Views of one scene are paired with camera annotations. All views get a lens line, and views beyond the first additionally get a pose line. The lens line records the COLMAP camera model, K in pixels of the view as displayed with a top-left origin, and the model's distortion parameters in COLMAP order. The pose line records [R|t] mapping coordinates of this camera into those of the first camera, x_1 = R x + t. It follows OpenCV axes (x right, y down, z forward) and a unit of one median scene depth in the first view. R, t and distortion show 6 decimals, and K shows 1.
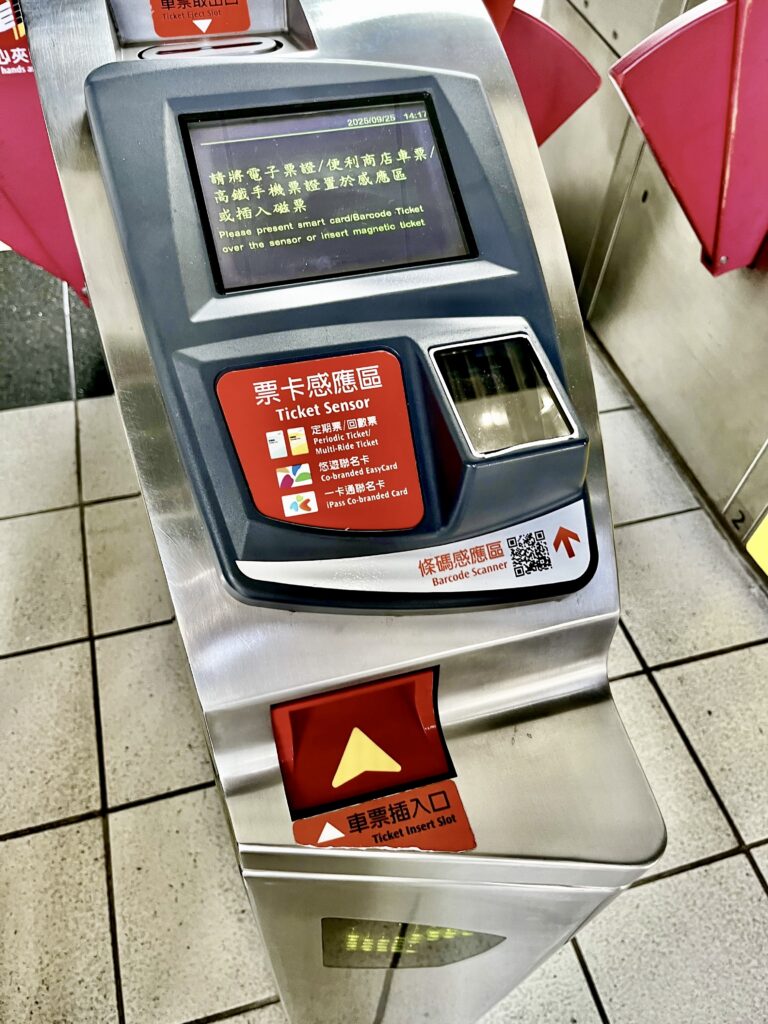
lens RADIAL K [[775.8, 0, 383.6], [0, 775.8, 506.2], [0, 0, 1]] dist [0.076833, -0.123952]
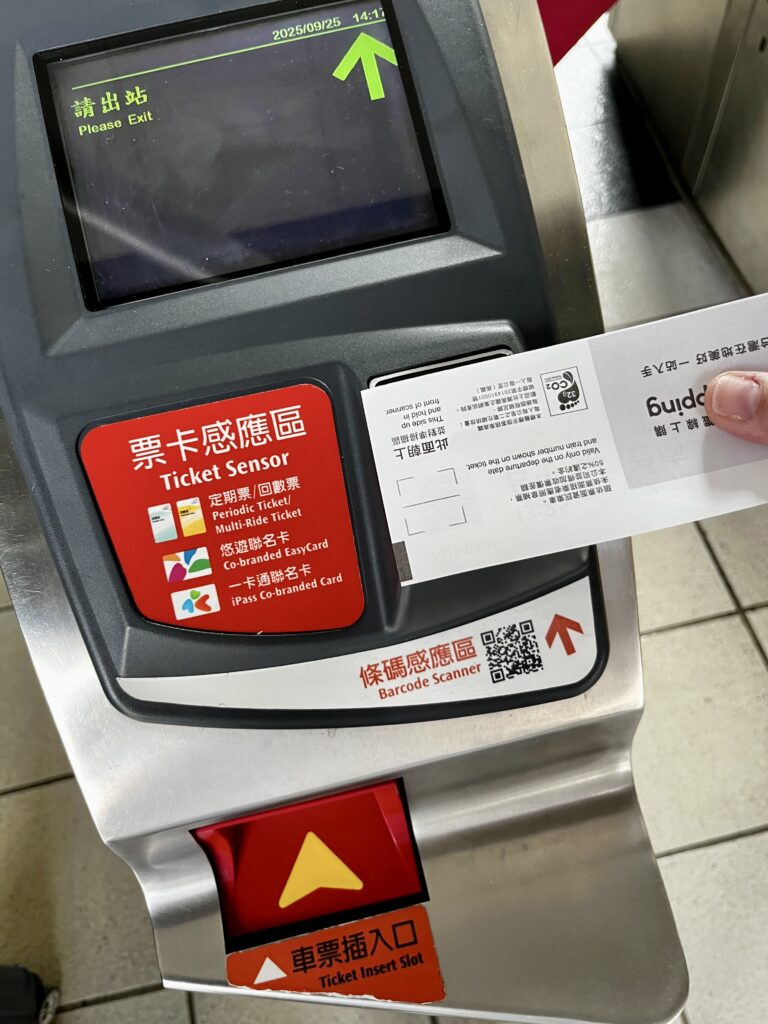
lens RADIAL K [[791.2, 0, 388.1], [0, 791.2, 522.6], [0, 0, 1]] dist [0.051698, -0.085565]
pose [[0.992984, -0.006892, -0.118047, 0.162937], [0.025831, 0.986833, 0.159664, -0.189645], [0.115393, -0.161593, 0.980088, 0.263999]]
